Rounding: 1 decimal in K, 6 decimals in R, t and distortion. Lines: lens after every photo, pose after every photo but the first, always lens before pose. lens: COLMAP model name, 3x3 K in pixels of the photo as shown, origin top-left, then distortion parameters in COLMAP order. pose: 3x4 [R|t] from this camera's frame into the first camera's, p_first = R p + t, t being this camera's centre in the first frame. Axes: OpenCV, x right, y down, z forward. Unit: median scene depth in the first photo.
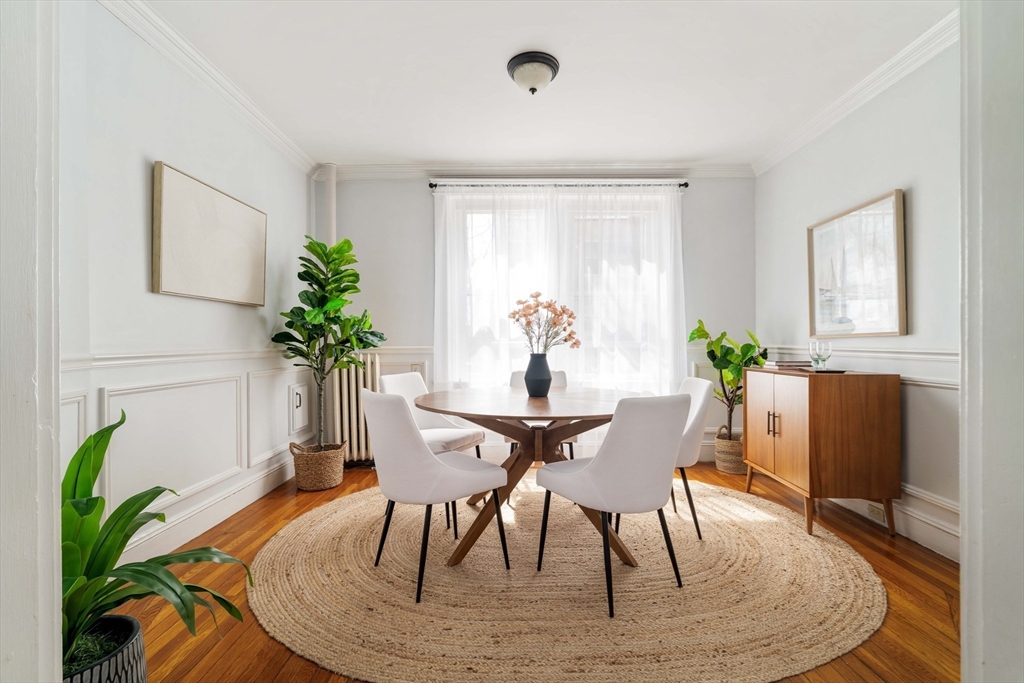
lens RADIAL K [[458.6, 0, 512.0], [0, 458.6, 341.5], [0, 0, 1]] dist [-0.009284, 0.000360]
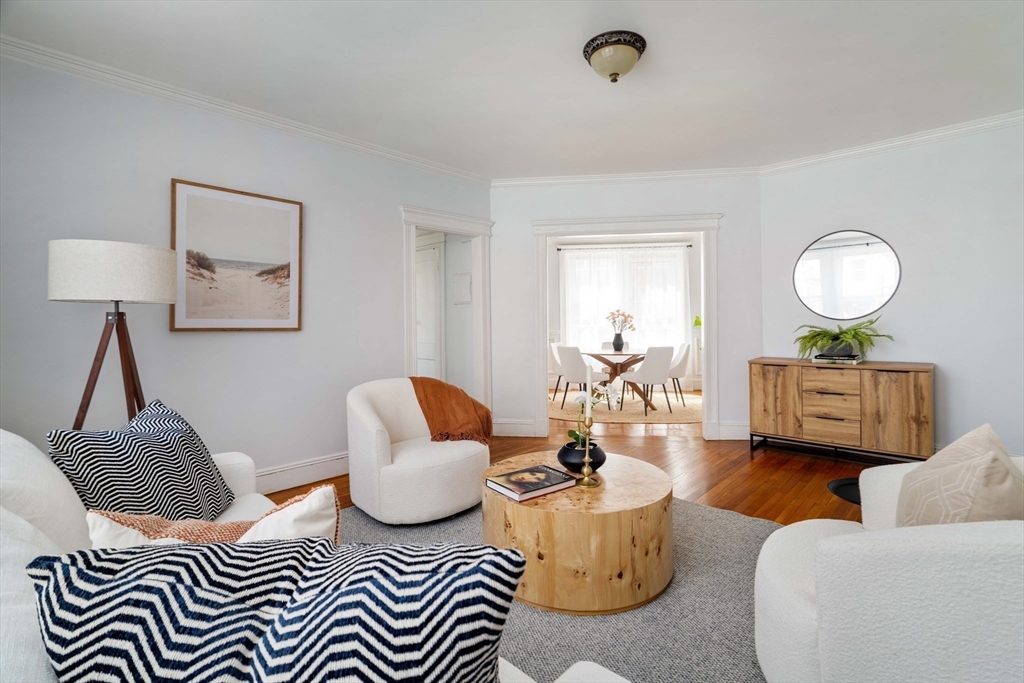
lens RADIAL K [[458.6, 0, 512.0], [0, 458.6, 341.5], [0, 0, 1]] dist [-0.009284, 0.000360]
pose [[0.993583, -0.009667, -0.112692, -0.227074], [0.014694, 0.998929, 0.043864, -0.045530], [0.112147, -0.045239, 0.992661, -1.480118]]
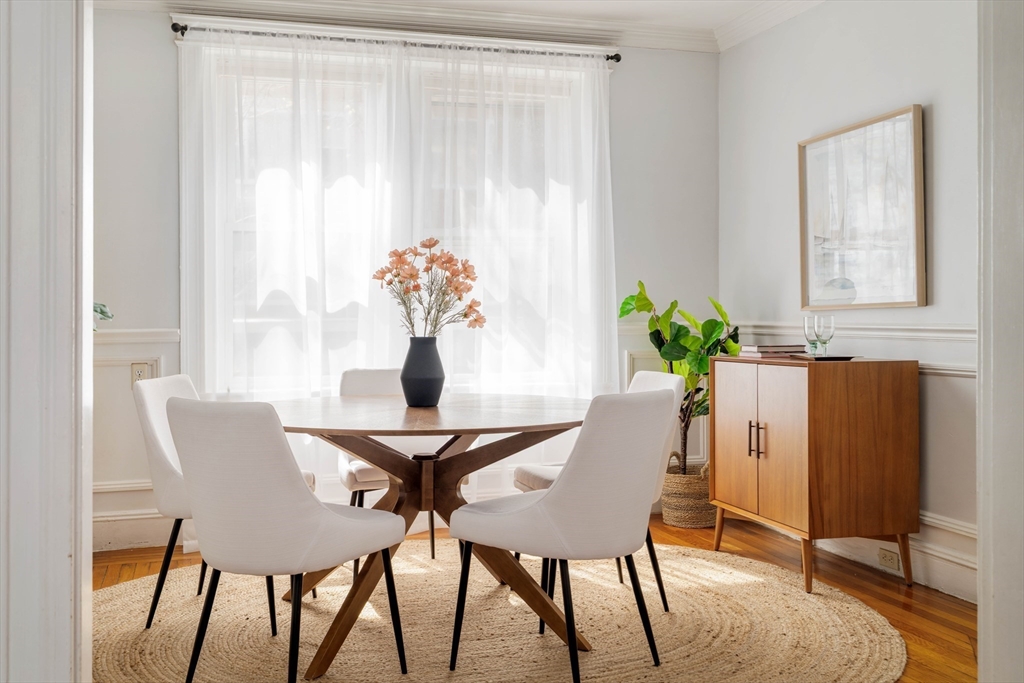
lens RADIAL K [[961.6, 0, 456.7], [0, 961.6, 330.5], [0, 0, 1]] dist [-0.013246, -0.012013]
pose [[0.964851, -0.009081, 0.262640, -0.229792], [0.005698, 0.999891, 0.013639, 0.000106], [-0.262735, -0.011663, 0.964798, -0.247582]]
